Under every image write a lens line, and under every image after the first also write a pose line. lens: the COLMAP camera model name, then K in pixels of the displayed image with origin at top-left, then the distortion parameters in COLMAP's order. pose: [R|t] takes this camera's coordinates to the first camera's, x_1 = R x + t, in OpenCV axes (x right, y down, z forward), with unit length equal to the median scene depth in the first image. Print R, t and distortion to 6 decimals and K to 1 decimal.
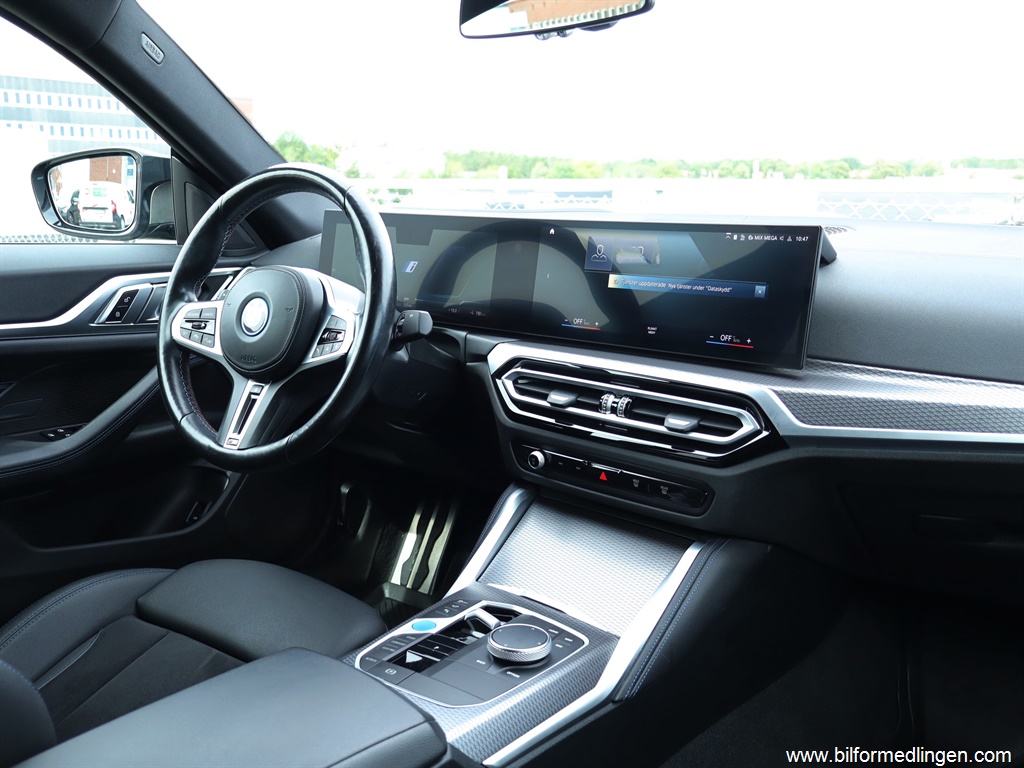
lens RADIAL K [[965.8, 0, 499.1], [0, 965.8, 385.2], [0, 0, 1]] dist [0.000302, -0.019538]
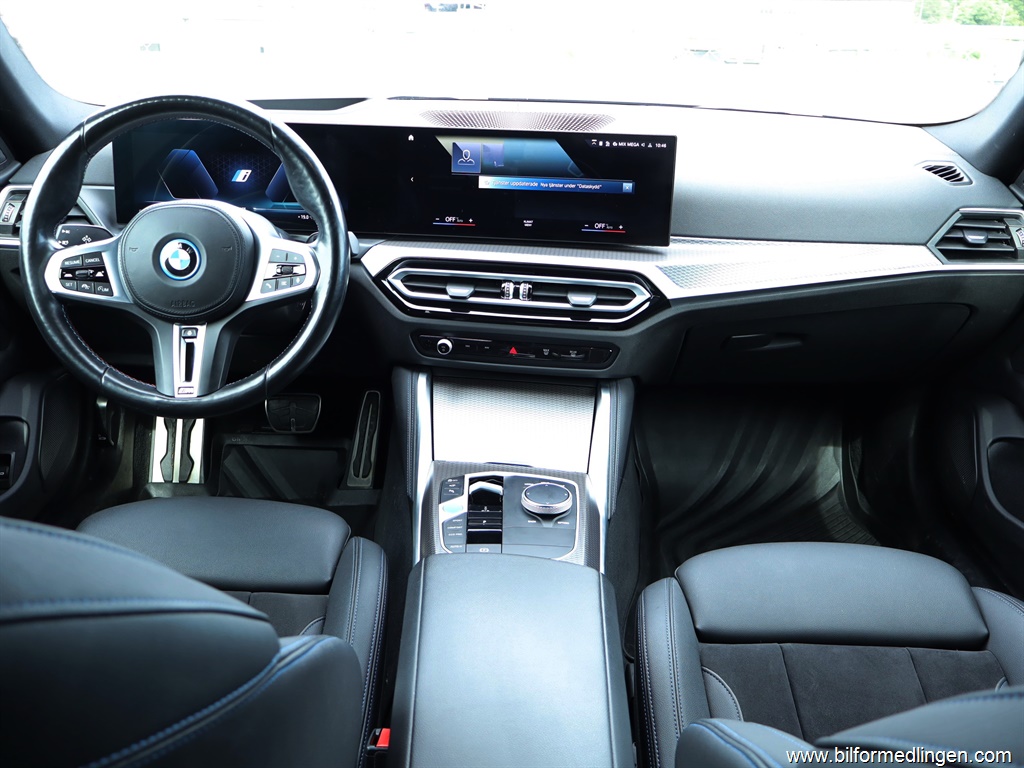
lens RADIAL K [[965.8, 0, 499.1], [0, 965.8, 385.2], [0, 0, 1]] dist [0.000302, -0.019538]
pose [[0.818470, -0.217337, 0.531857, -0.567717], [0.102587, 0.966099, 0.236915, -0.154849], [-0.565317, -0.139346, 0.813019, 0.021936]]
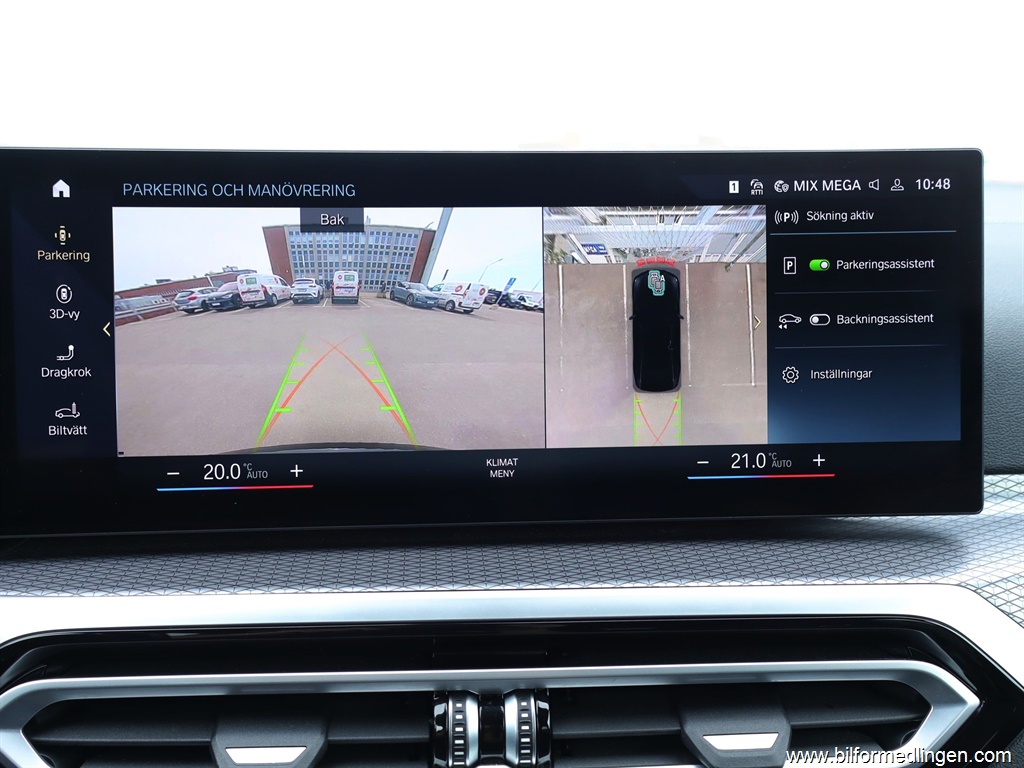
lens RADIAL K [[936.3, 0, 493.5], [0, 936.3, 383.8], [0, 0, 1]] dist [-0.015060, -0.008004]
pose [[0.681933, -0.144780, 0.716942, -0.080596], [0.147086, 0.987334, 0.059479, -0.109723], [-0.716472, 0.064892, 0.694591, 0.793430]]
